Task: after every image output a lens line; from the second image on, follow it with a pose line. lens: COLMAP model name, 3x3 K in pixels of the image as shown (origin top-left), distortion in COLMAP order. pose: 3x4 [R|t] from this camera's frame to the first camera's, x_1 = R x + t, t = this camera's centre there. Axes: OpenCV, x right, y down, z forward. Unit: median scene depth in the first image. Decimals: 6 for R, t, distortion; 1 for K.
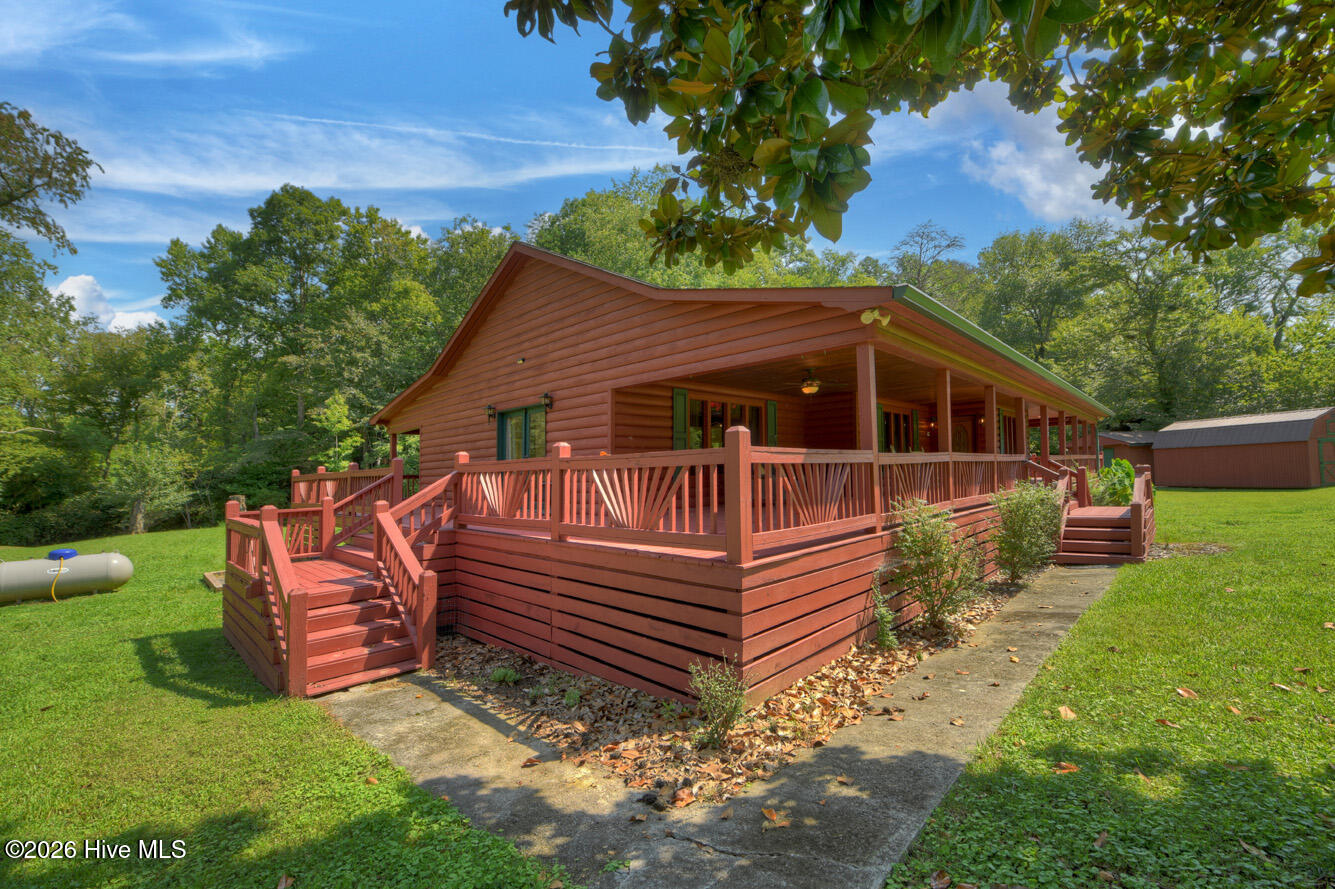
lens RADIAL K [[537.6, 0, 664.1], [0, 537.6, 439.3], [0, 0, 1]] dist [-0.001215, -0.000171]
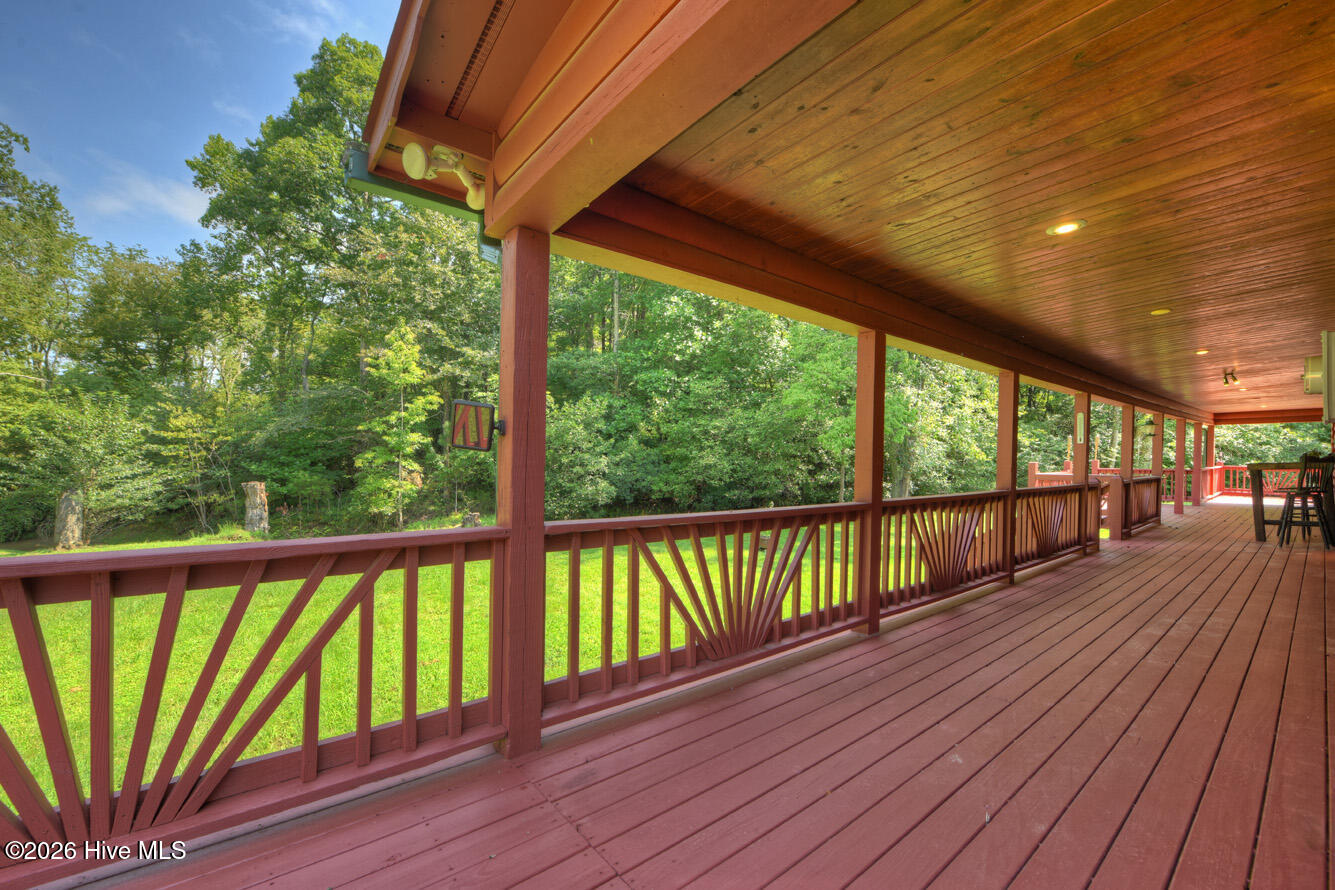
lens RADIAL K [[535.5, 0, 671.1], [0, 535.5, 454.5], [0, 0, 1]] dist [-0.002149, -0.000725]
pose [[0.991889, 0.036414, -0.121777, -0.214847], [-0.028455, 0.997383, 0.066465, 0.014818], [0.123879, -0.062461, 0.990330, 0.406384]]
